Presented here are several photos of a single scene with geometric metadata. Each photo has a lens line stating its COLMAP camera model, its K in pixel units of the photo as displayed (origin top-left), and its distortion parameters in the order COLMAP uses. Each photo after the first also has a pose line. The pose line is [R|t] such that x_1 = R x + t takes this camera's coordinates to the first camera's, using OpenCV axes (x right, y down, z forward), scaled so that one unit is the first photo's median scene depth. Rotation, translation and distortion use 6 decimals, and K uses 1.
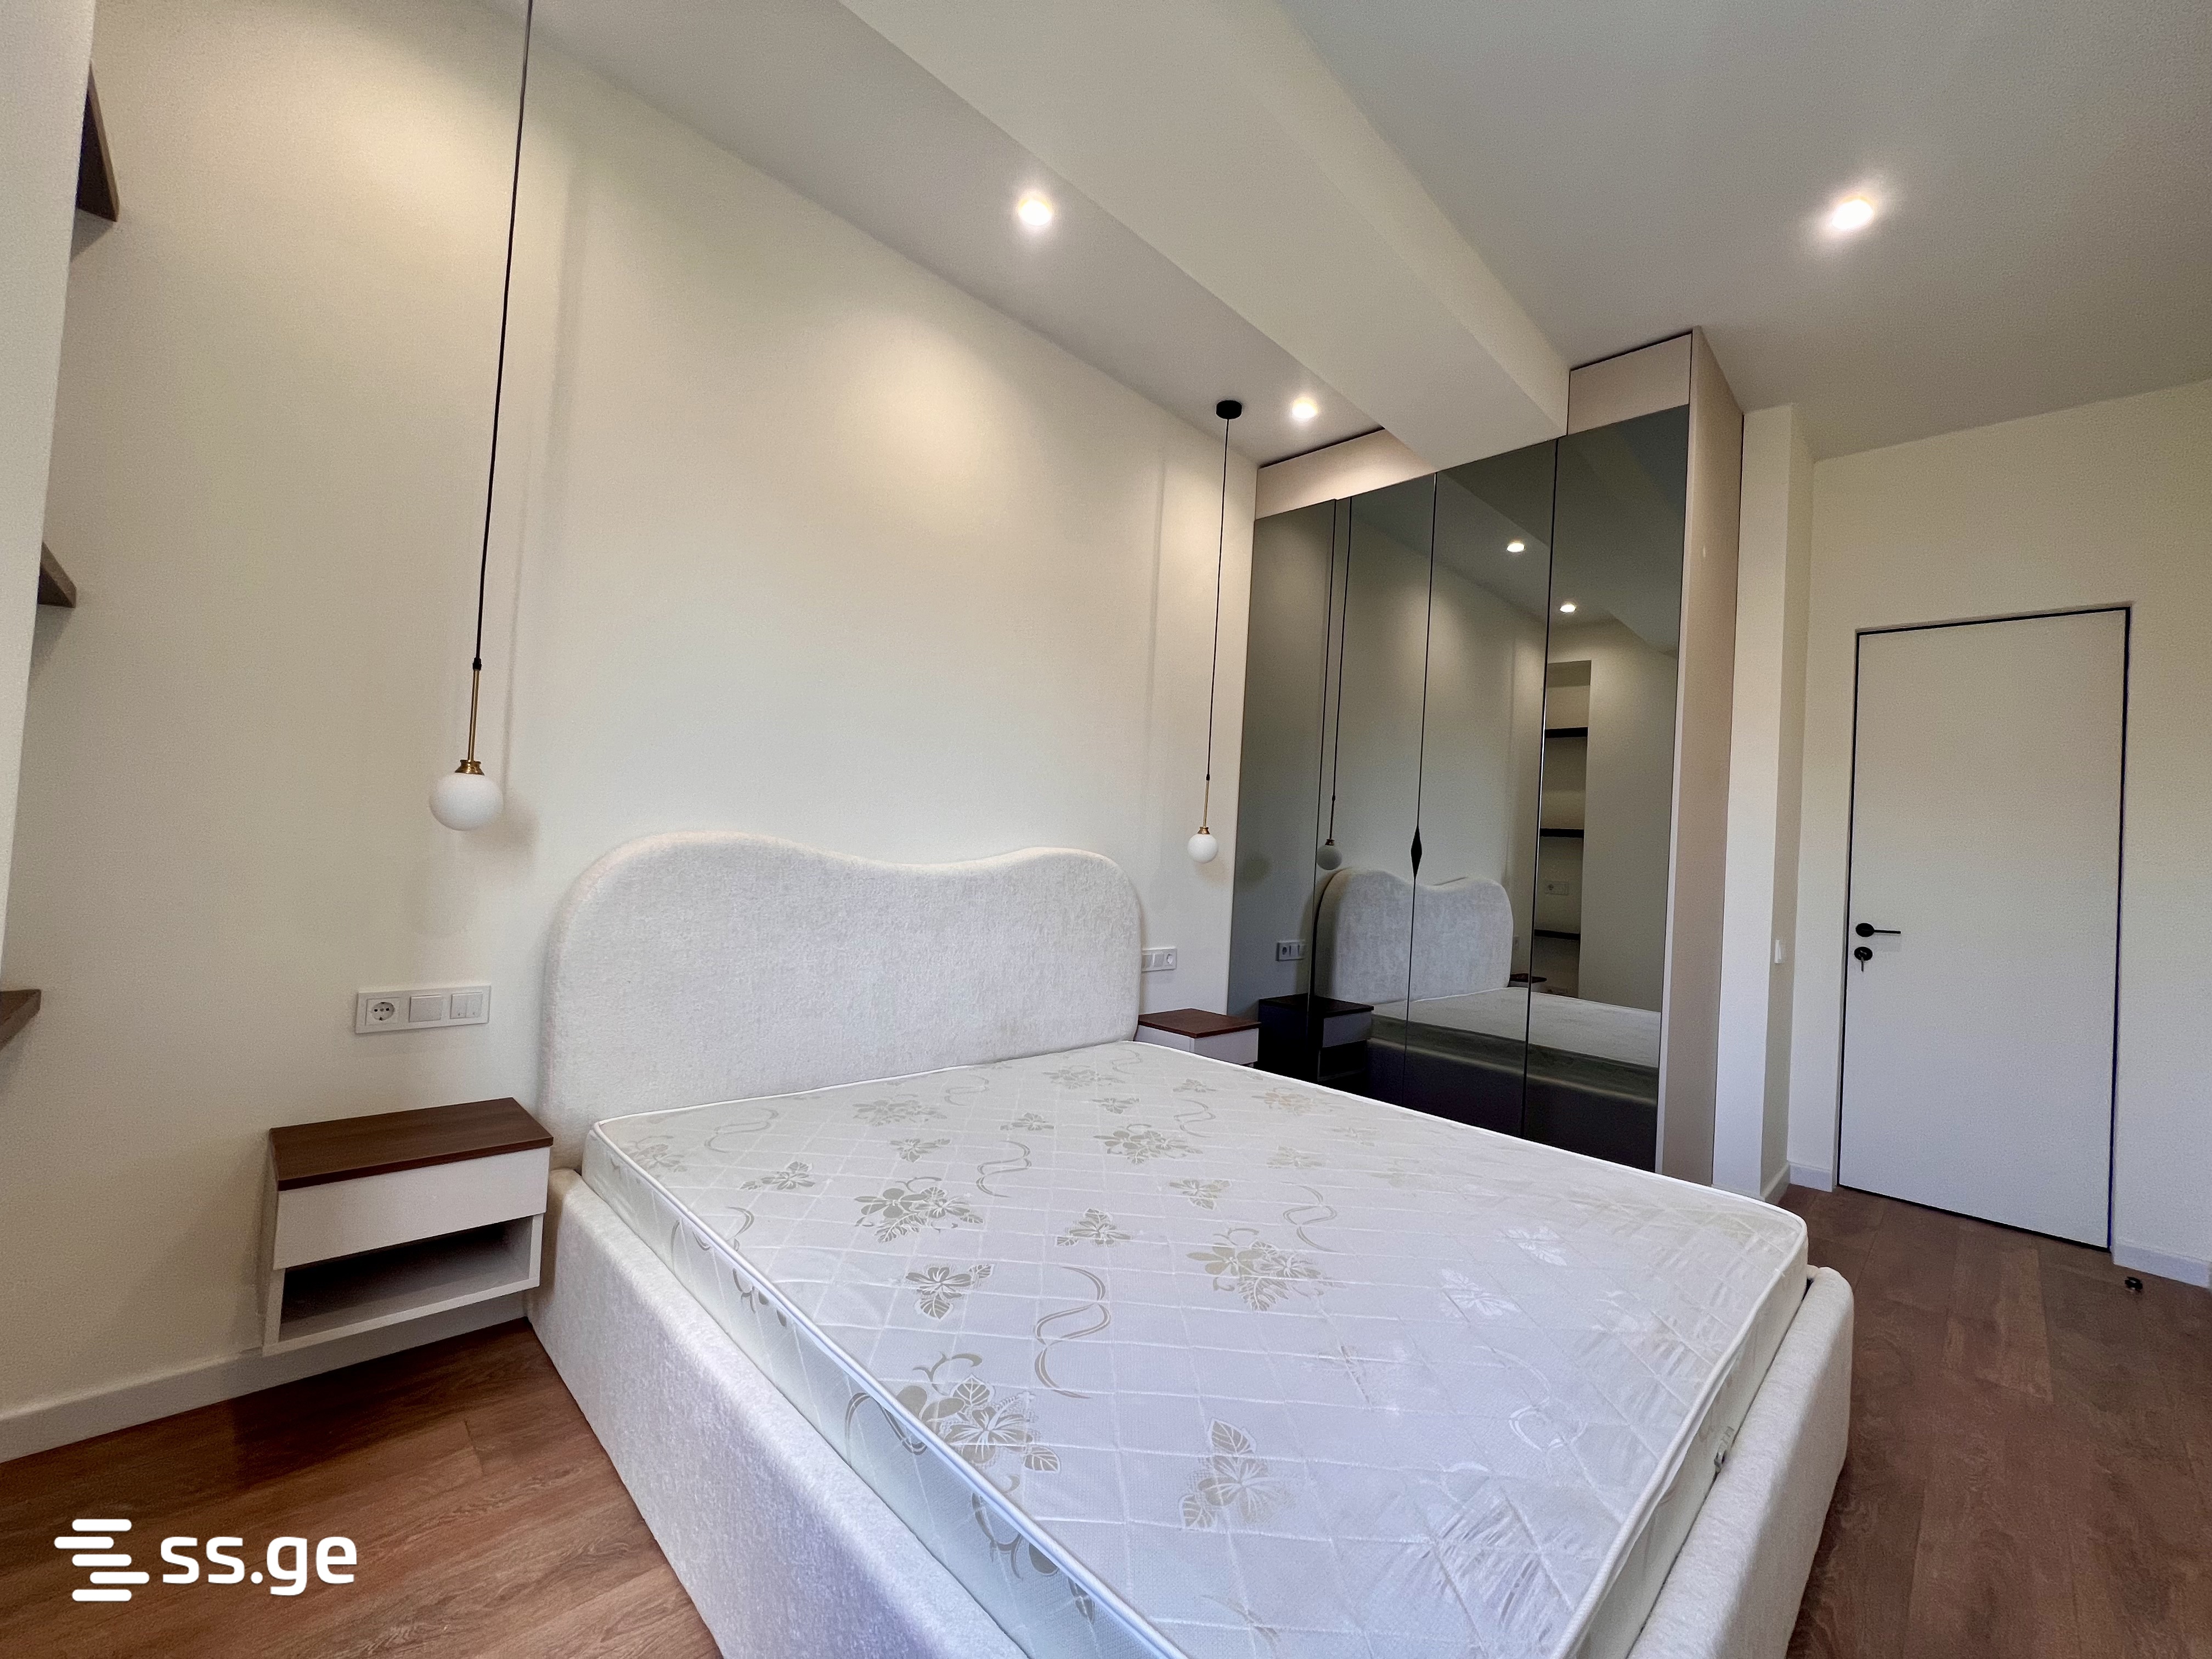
lens RADIAL K [[885.2, 0, 1113.3], [0, 885.2, 749.6], [0, 0, 1]] dist [0.025711, -0.000011]
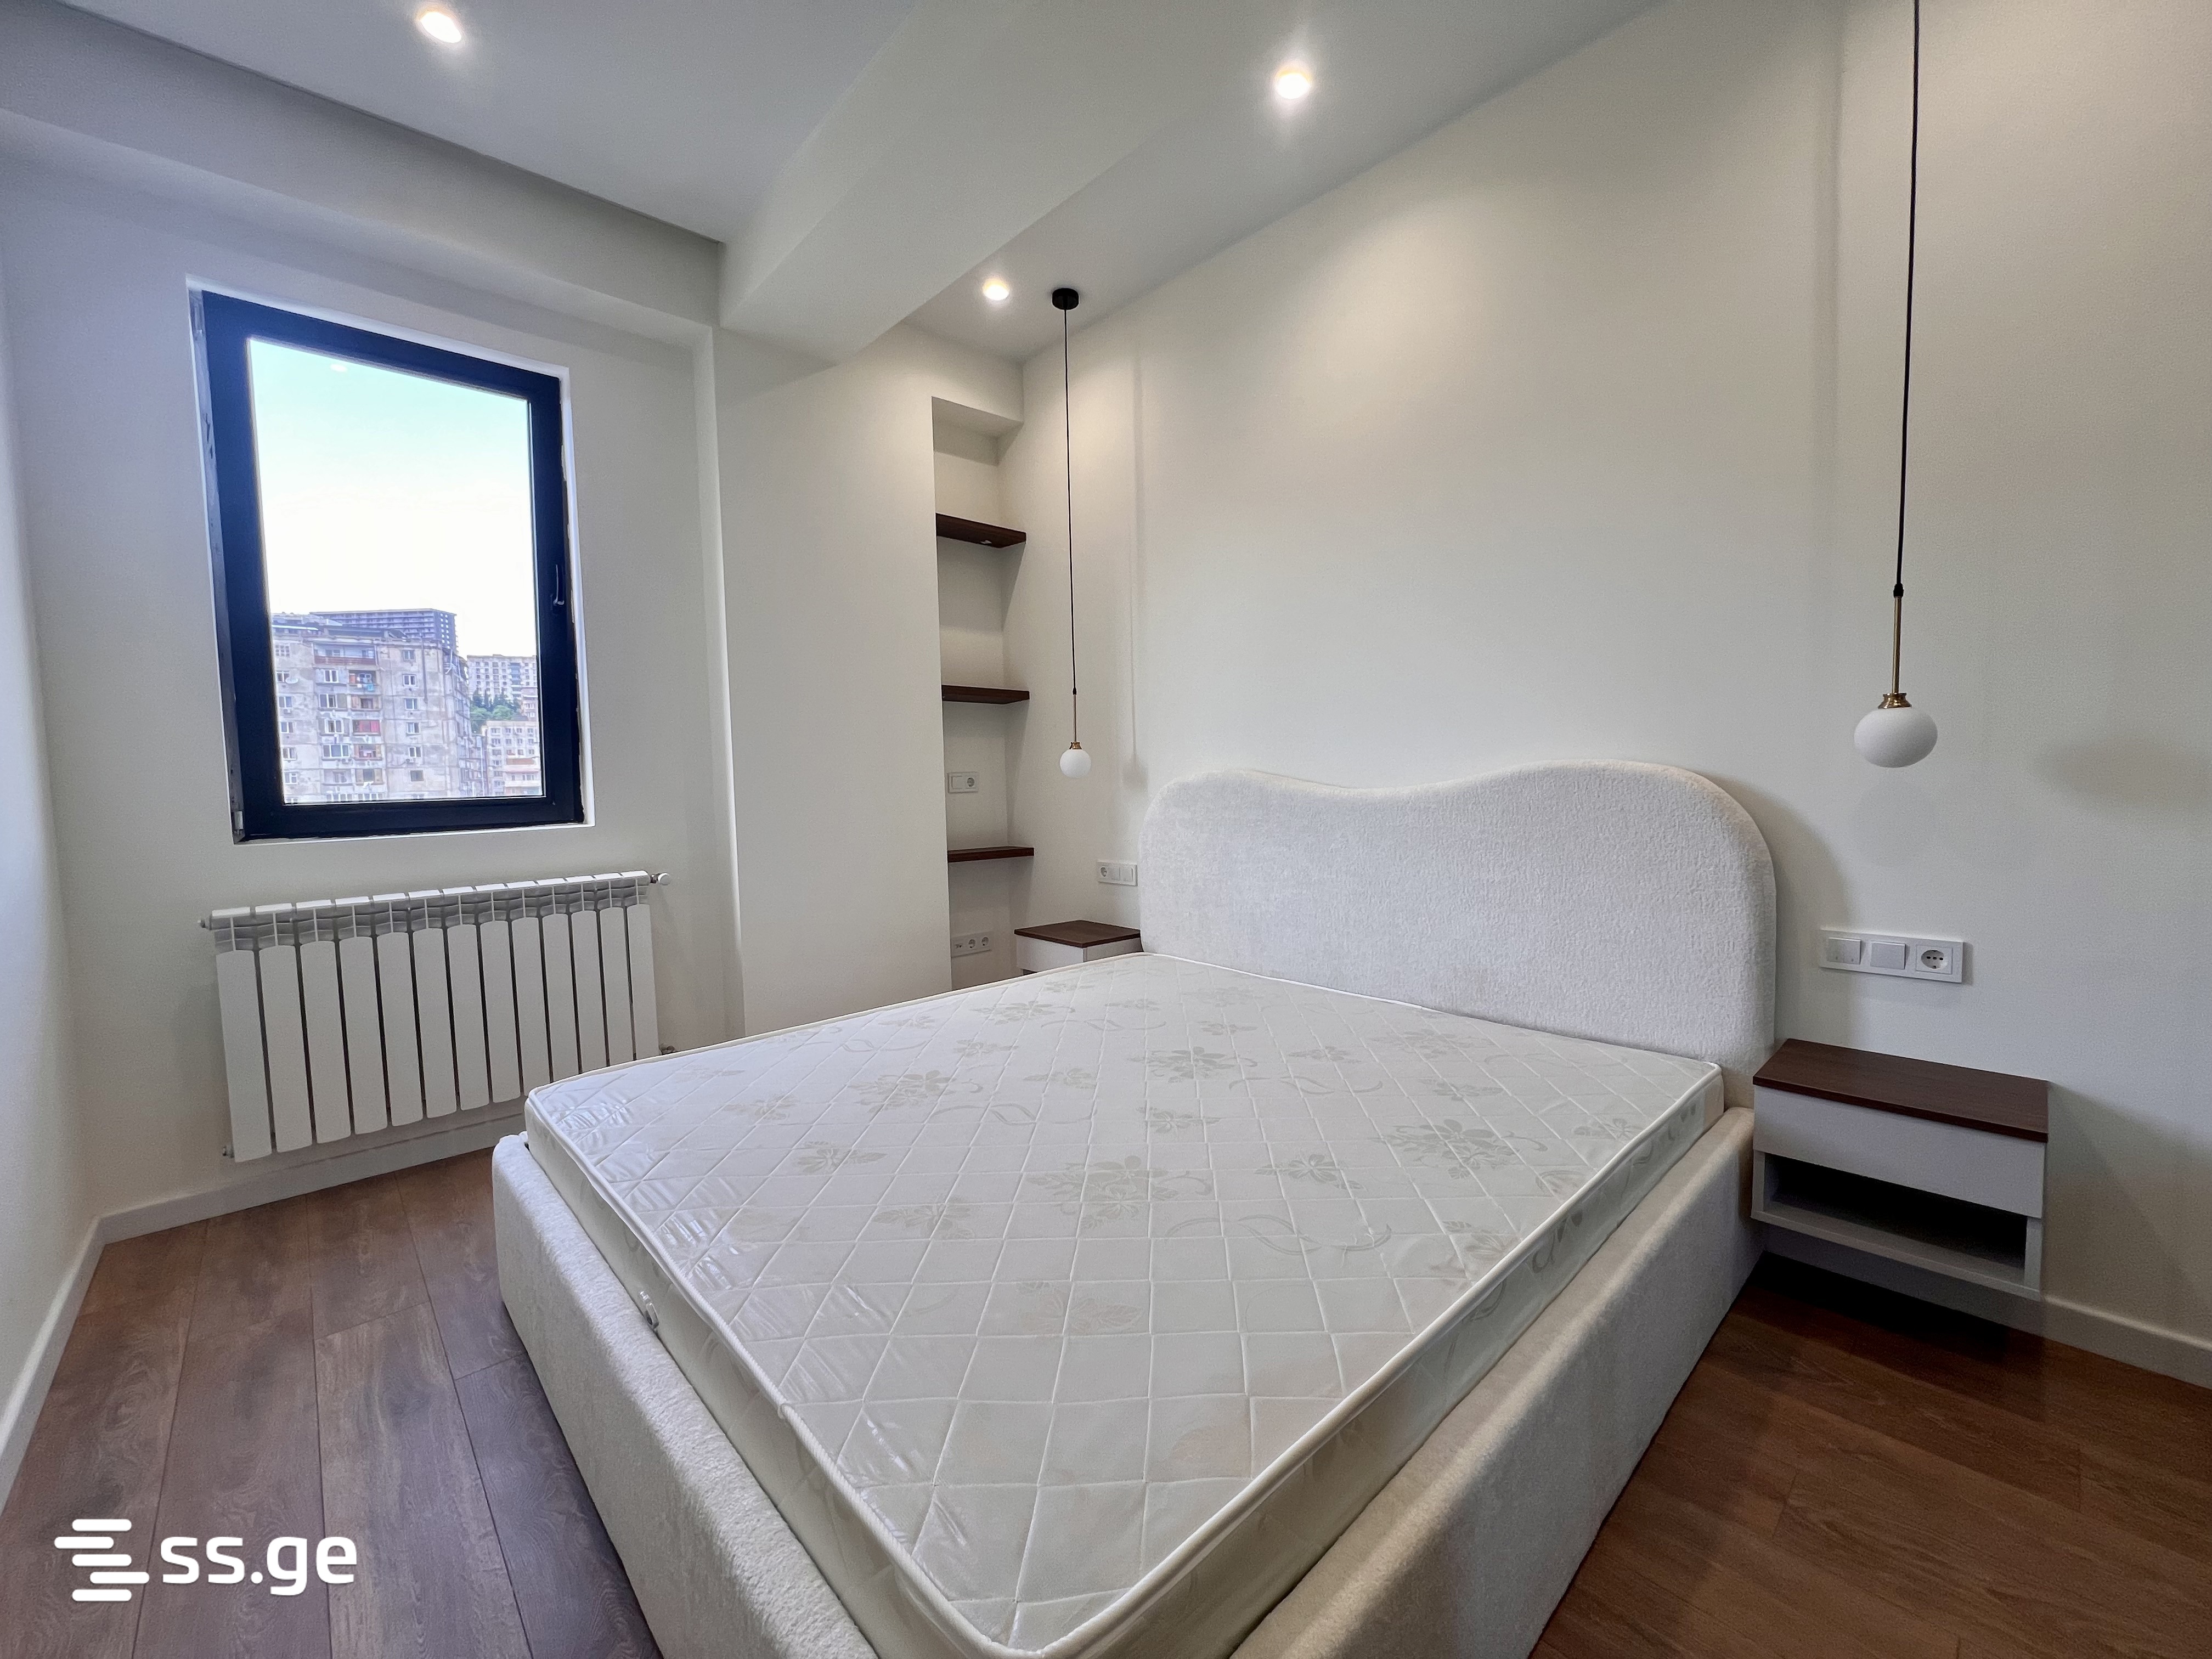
lens RADIAL K [[882.8, 0, 1106.0], [0, 882.8, 829.5], [0, 0, 1]] dist [-0.000183, -0.000143]
pose [[-0.046767, 0.006906, -0.998882, 1.025707], [0.131664, 0.991294, 0.000689, 0.177112], [0.990191, -0.131485, -0.047270, 1.003755]]
